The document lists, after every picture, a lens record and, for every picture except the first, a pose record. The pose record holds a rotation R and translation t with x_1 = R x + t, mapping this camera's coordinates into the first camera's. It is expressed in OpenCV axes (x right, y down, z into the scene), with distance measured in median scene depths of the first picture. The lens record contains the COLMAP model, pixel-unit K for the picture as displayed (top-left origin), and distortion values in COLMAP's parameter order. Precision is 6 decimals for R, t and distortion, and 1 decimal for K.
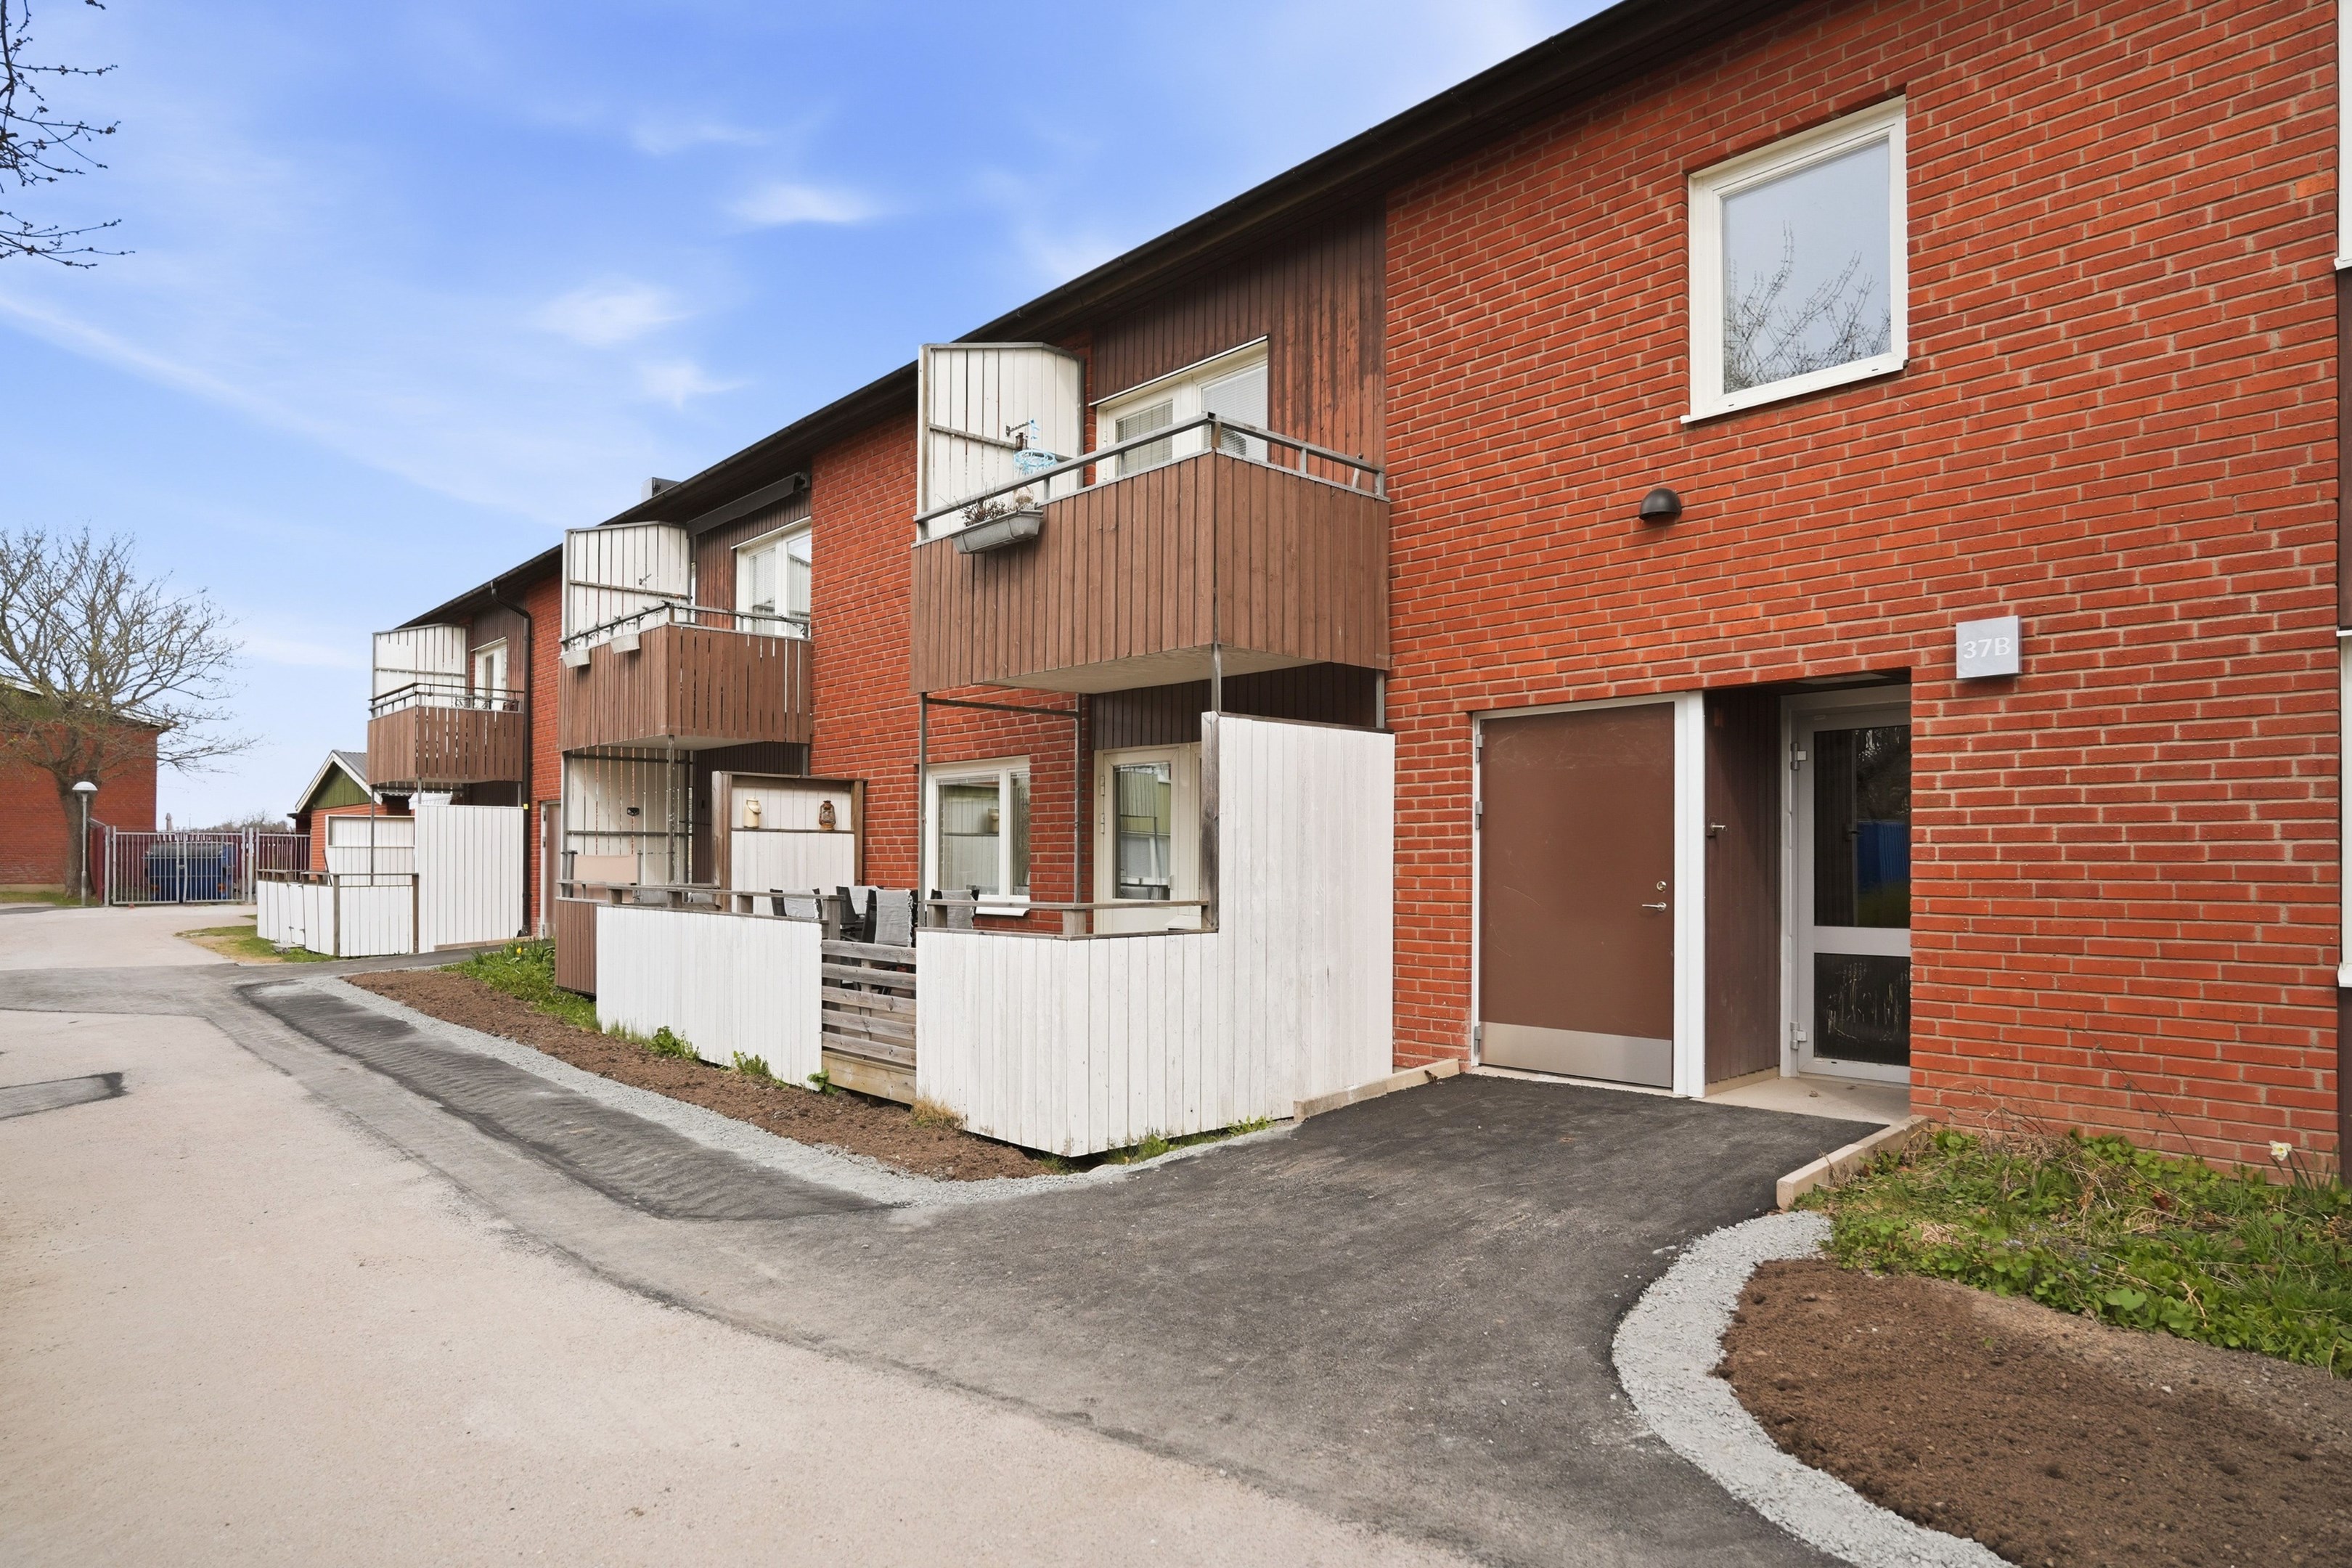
lens RADIAL K [[1372.9, 0, 1175.7], [0, 1372.9, 860.0], [0, 0, 1]] dist [-0.057904, 0.000130]
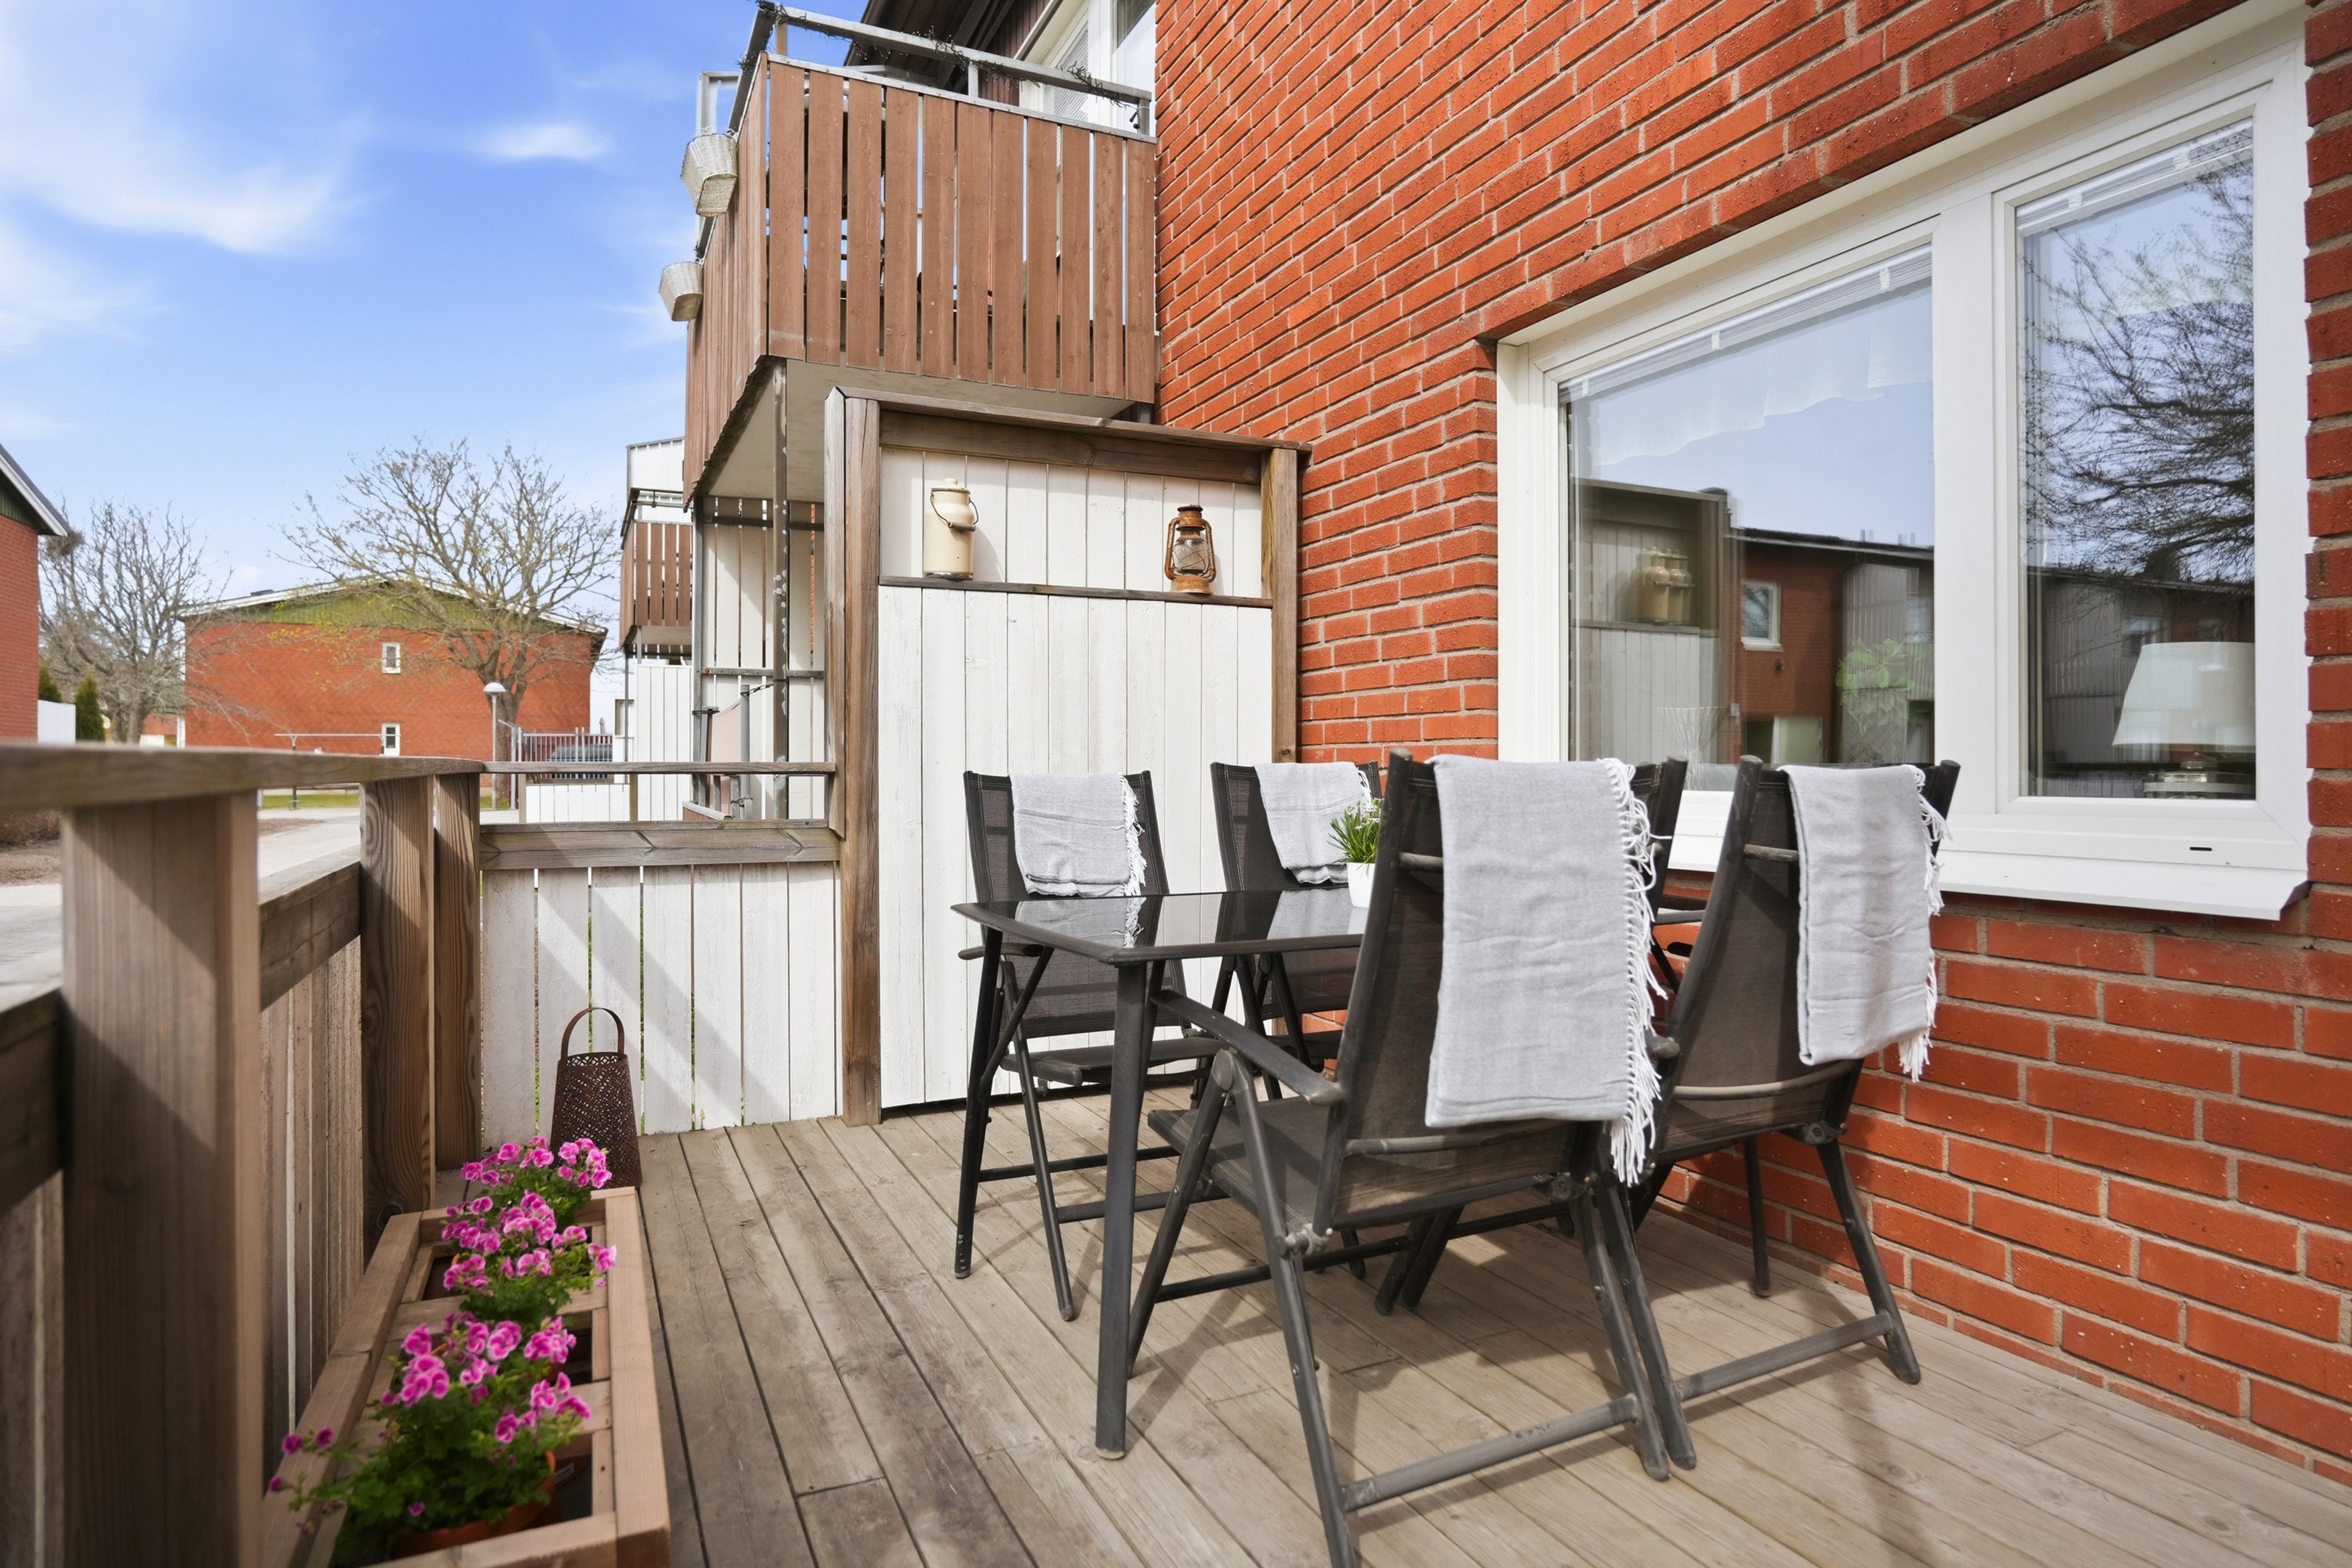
lens RADIAL K [[1306.7, 0, 1178.9], [0, 1306.7, 768.9], [0, 0, 1]] dist [-0.049853, 0.031856]
pose [[0.957695, -0.003286, -0.287768, -0.167120], [0.004238, 0.999987, 0.002686, 0.018187], [0.287756, -0.003792, 0.957696, 0.696762]]
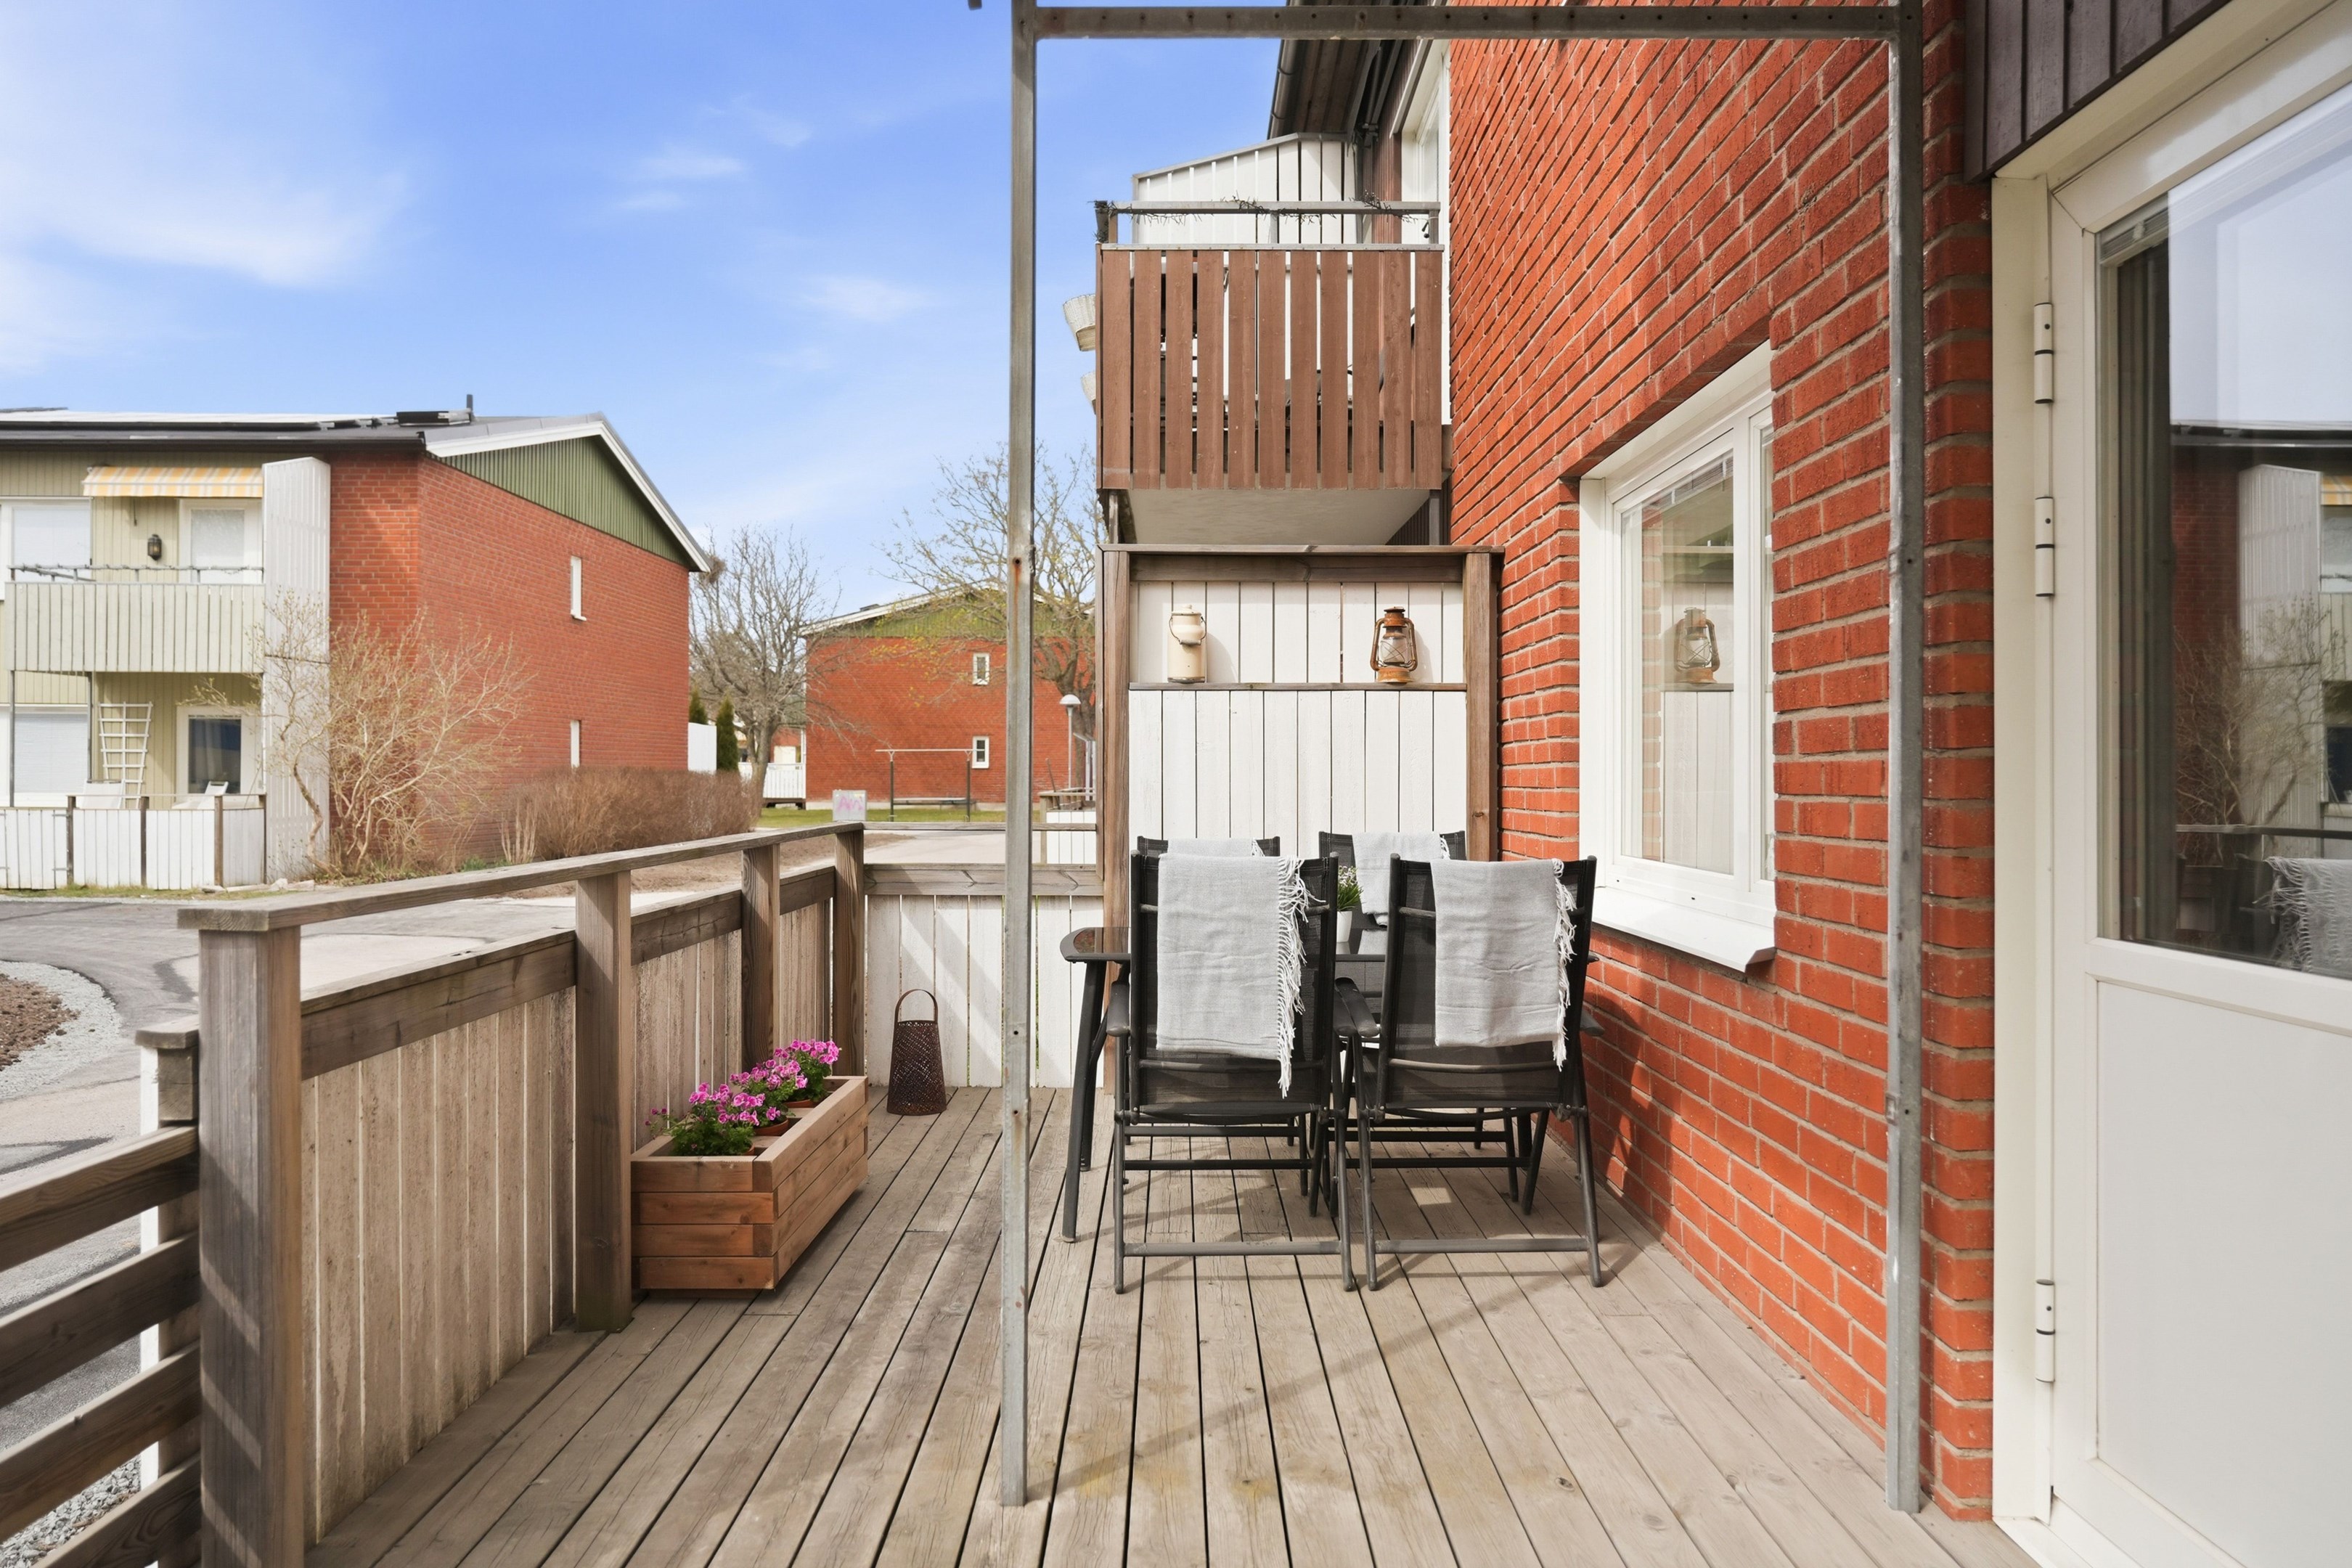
lens RADIAL K [[1617.4, 0, 1176.0], [0, 1617.4, 784.0], [0, 0, 1]] dist [-0.005038, -0.000666]
pose [[0.742476, 0.001237, -0.669872, 0.007203], [0.002075, 0.999989, 0.004147, 0.004419], [0.669869, -0.004469, 0.742465, 0.613186]]
